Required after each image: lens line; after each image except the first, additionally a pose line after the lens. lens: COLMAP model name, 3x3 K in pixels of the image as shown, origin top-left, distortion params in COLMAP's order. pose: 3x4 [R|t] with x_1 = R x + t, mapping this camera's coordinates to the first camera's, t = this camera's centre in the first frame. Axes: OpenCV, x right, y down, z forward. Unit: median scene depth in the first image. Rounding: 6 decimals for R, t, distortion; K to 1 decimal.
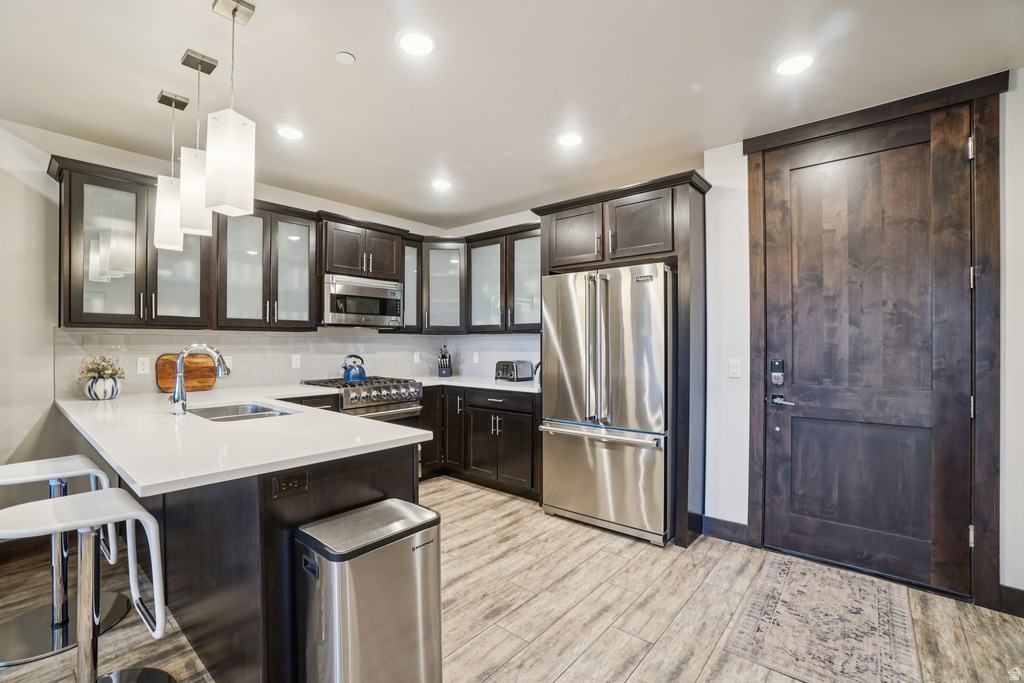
lens RADIAL K [[456.2, 0, 503.7], [0, 456.2, 345.3], [0, 0, 1]] dist [-0.055760, 0.018468]
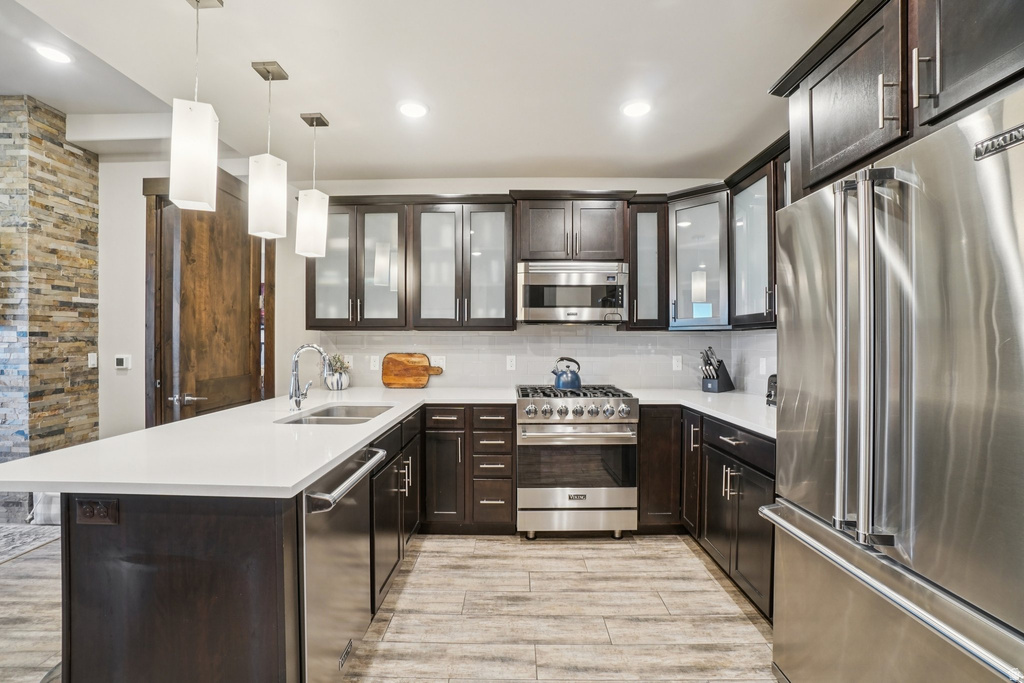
lens RADIAL K [[456.2, 0, 503.7], [0, 456.2, 345.3], [0, 0, 1]] dist [-0.055760, 0.018468]
pose [[0.637447, 0.004885, -0.770479, 0.240400], [-0.003075, 0.999988, 0.003796, -0.004191], [0.770488, -0.000051, 0.637454, 0.396921]]
